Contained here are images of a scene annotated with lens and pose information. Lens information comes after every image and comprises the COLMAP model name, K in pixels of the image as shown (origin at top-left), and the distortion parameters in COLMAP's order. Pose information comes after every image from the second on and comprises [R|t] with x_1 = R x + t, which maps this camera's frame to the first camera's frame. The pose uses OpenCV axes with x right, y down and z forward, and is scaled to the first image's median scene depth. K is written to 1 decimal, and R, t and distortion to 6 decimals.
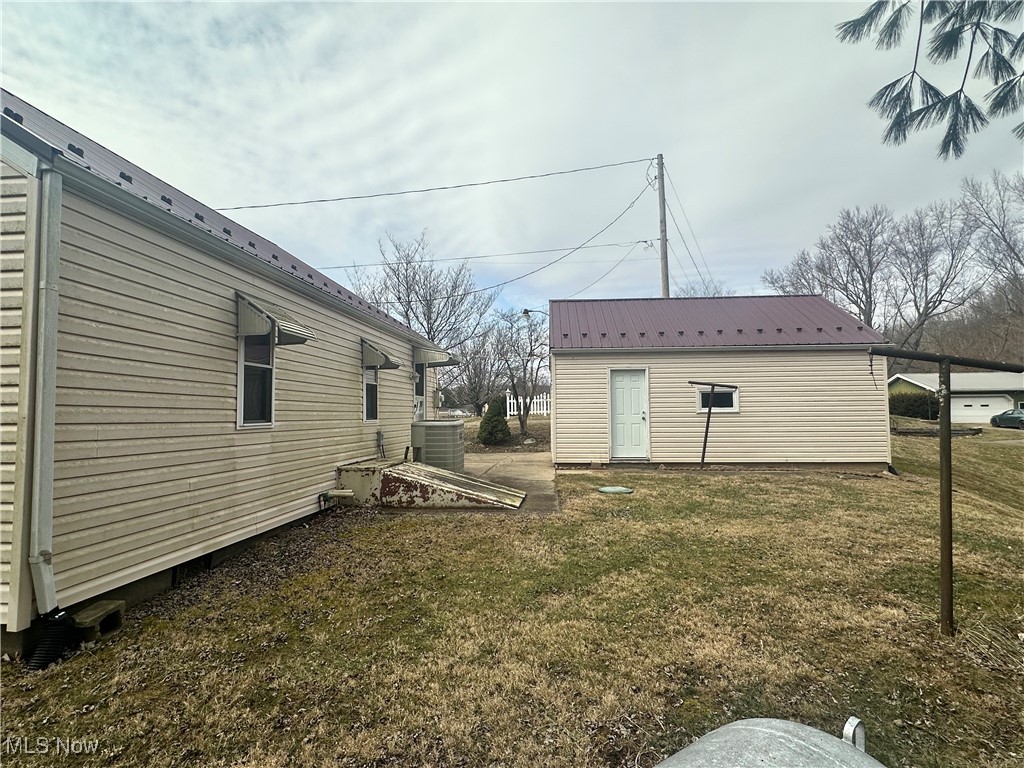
lens RADIAL K [[538.7, 0, 511.5], [0, 538.7, 386.9], [0, 0, 1]] dist [-0.000208, 0.002306]
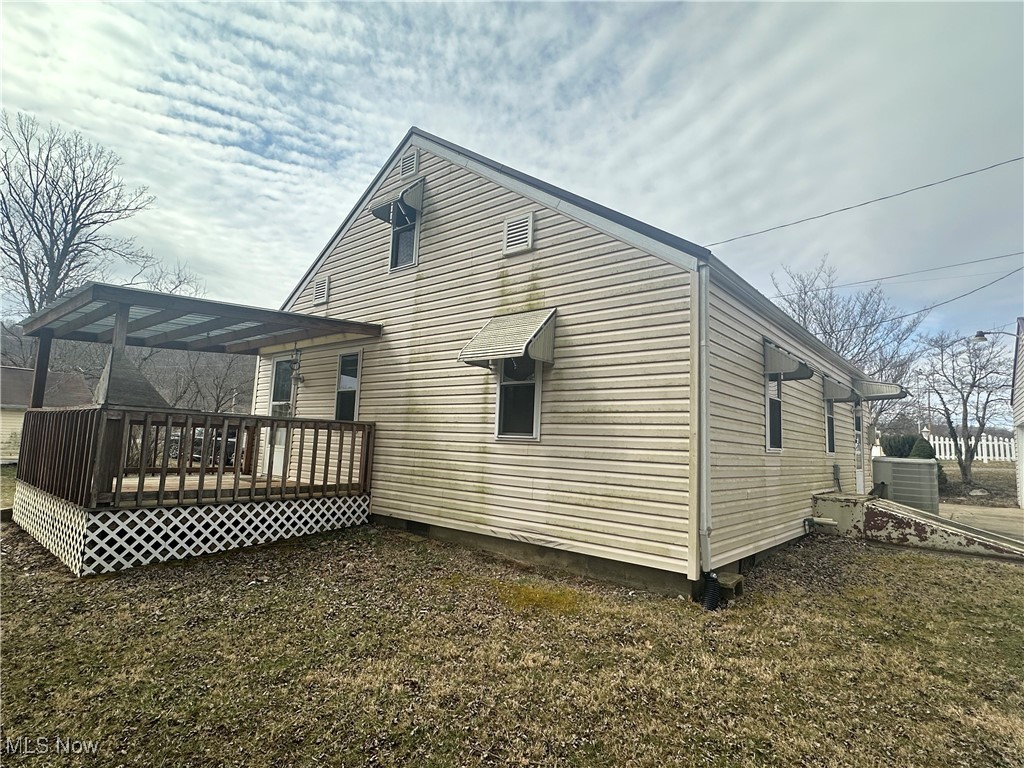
lens RADIAL K [[538.7, 0, 510.7], [0, 538.7, 384.9], [0, 0, 1]] dist [-0.000208, 0.002306]
pose [[0.816548, -0.016969, -0.577028, -0.196592], [-0.021916, 0.997936, -0.060360, 0.010384], [0.576861, 0.061933, 0.814491, -0.210769]]
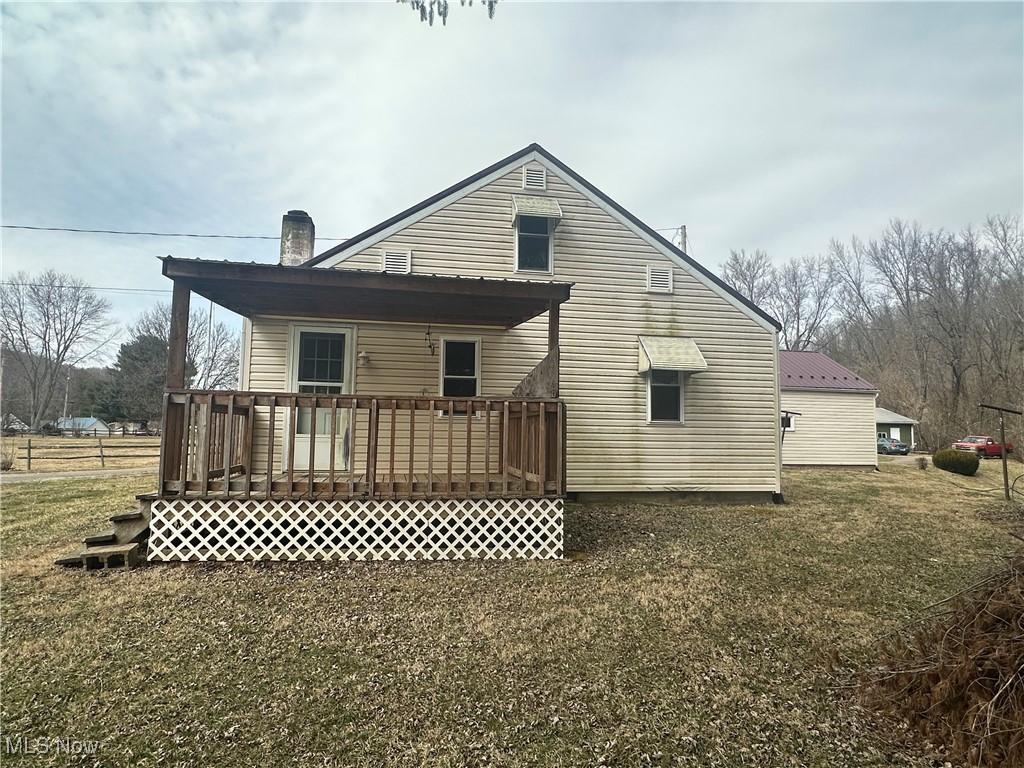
lens RADIAL K [[612.8, 0, 514.3], [0, 612.8, 383.6], [0, 0, 1]] dist [0.001777, 0.000888]
pose [[0.963744, 0.048221, 0.262436, -1.324520], [-0.039449, 0.998476, -0.038594, 0.020105], [-0.263897, 0.026842, 0.964177, -0.751874]]
